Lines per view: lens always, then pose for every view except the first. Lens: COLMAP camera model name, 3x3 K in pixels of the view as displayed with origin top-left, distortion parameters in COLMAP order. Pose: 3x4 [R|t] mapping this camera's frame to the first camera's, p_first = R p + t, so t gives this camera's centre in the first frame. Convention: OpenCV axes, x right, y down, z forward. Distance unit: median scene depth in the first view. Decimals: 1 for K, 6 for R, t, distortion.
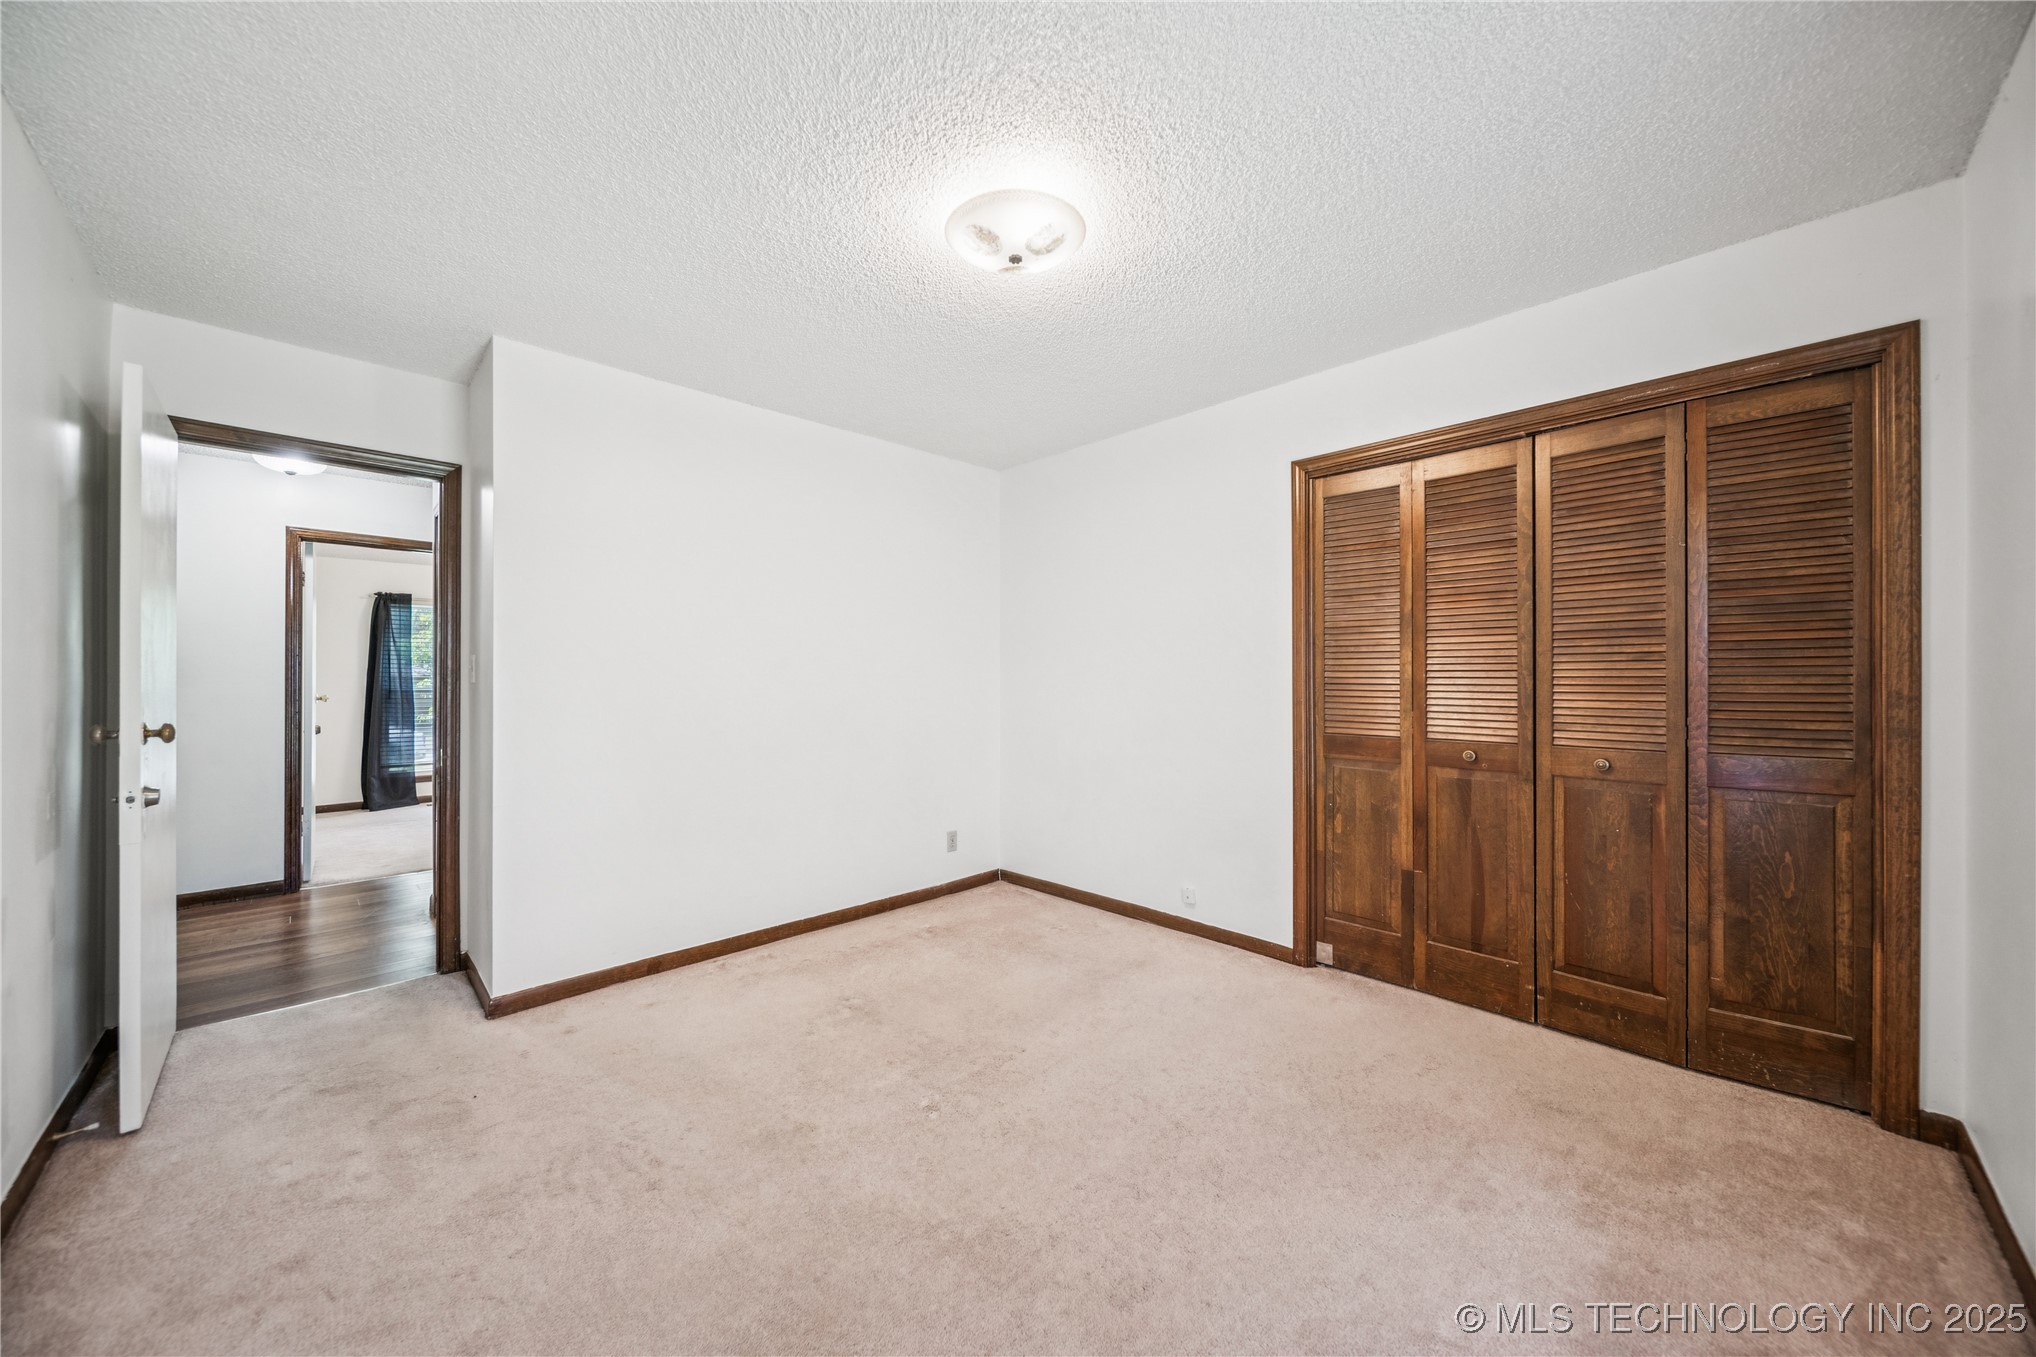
lens RADIAL K [[714.3, 0, 1013.8], [0, 714.3, 677.8], [0, 0, 1]] dist [-0.005104, -0.000670]
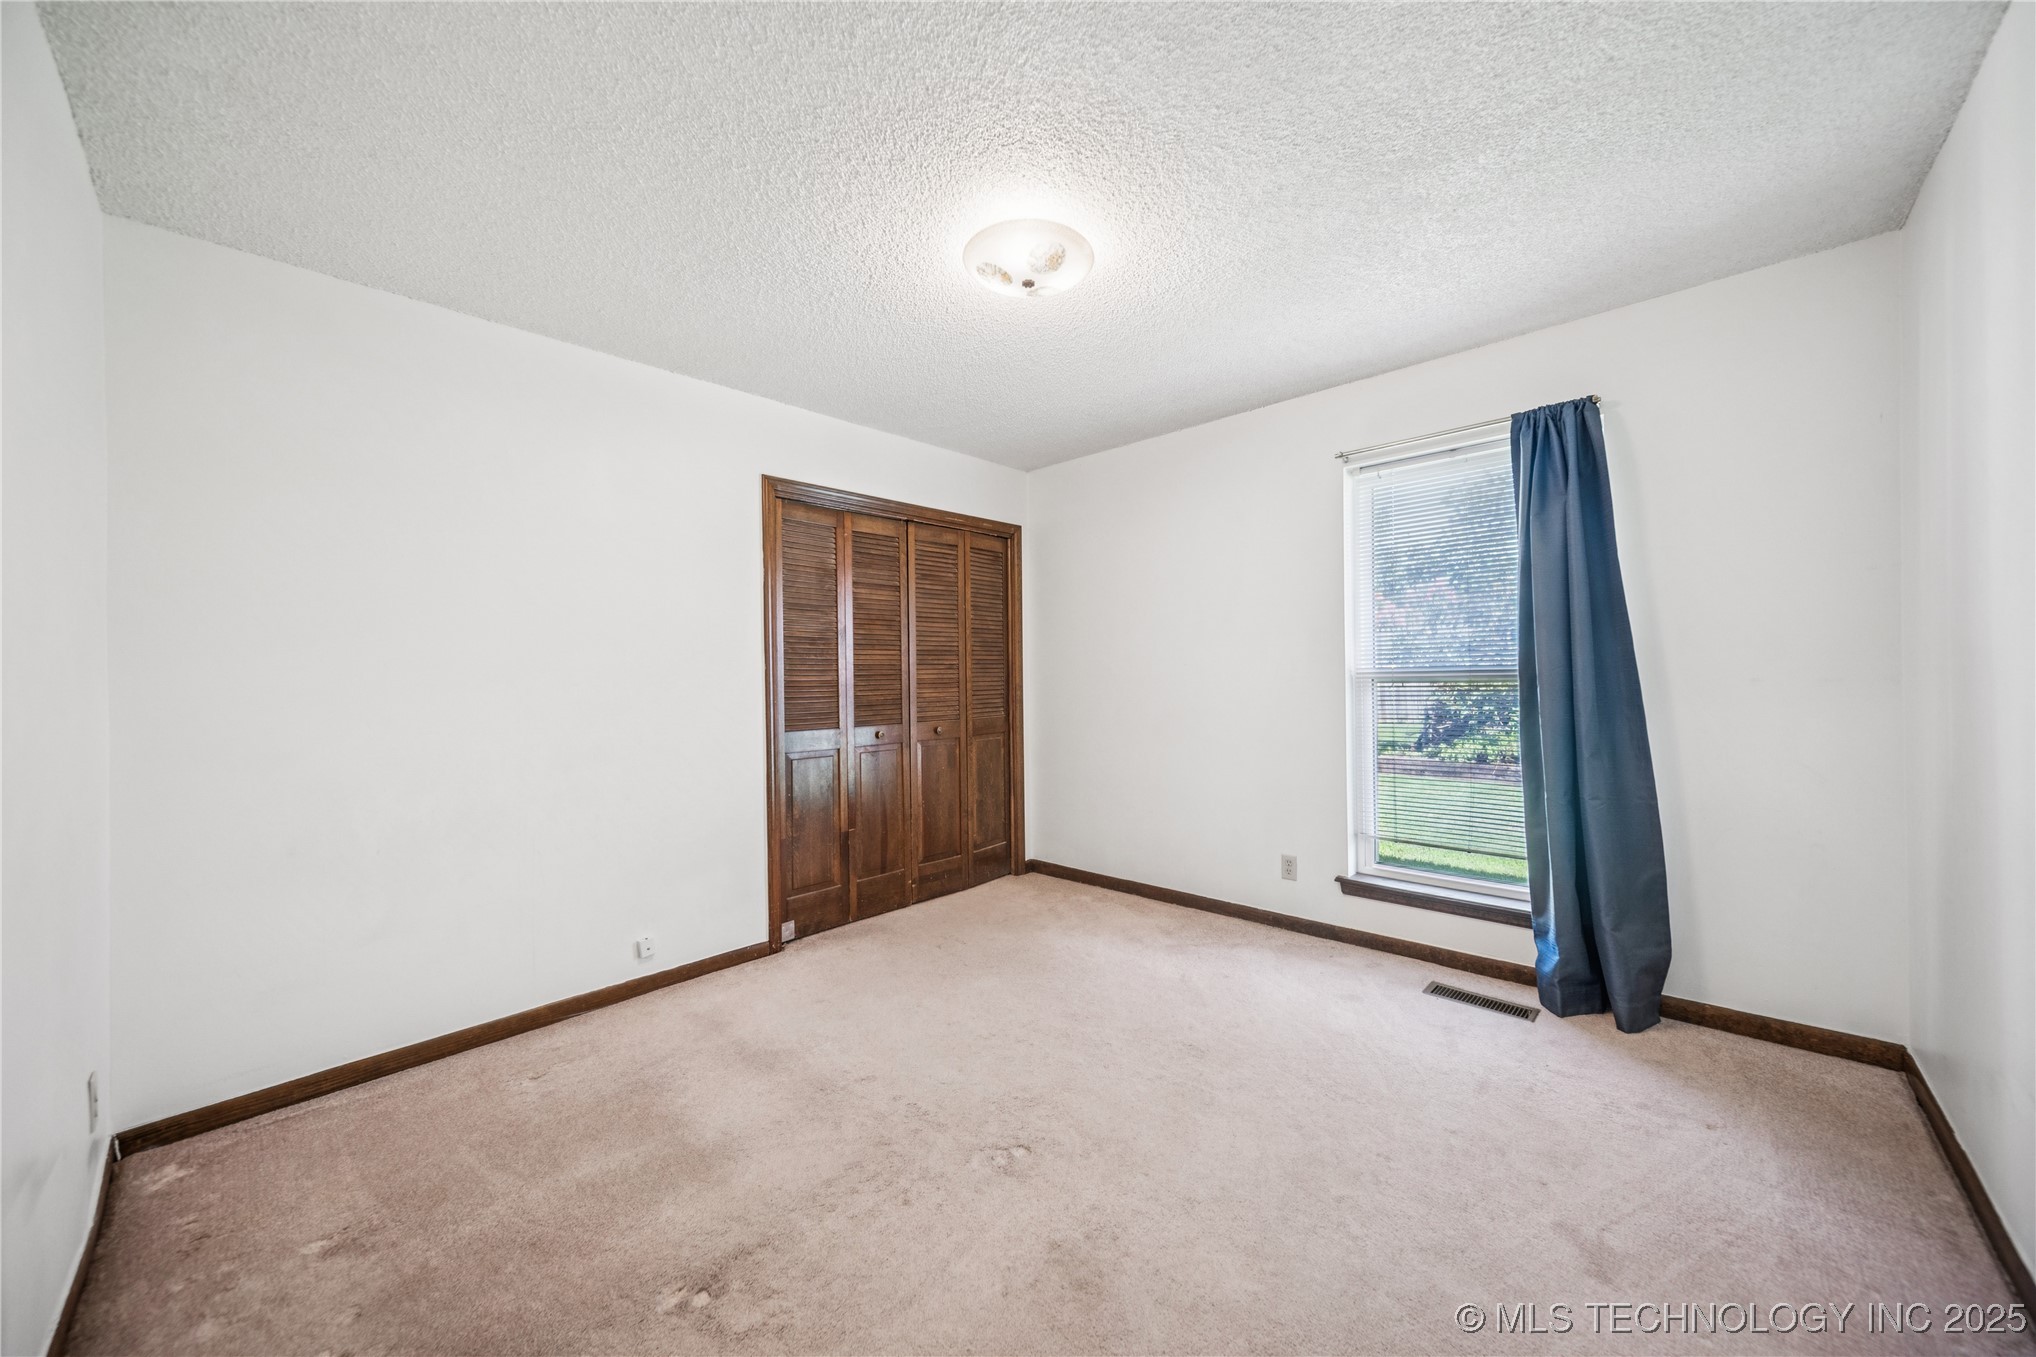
lens RADIAL K [[714.3, 0, 1022.4], [0, 714.3, 673.4], [0, 0, 1]] dist [-0.005104, -0.000670]
pose [[-0.040002, 0.005822, 0.999183, -0.750739], [0.014618, 0.999879, -0.005240, -0.000807], [-0.999093, 0.014397, -0.040082, 0.745511]]
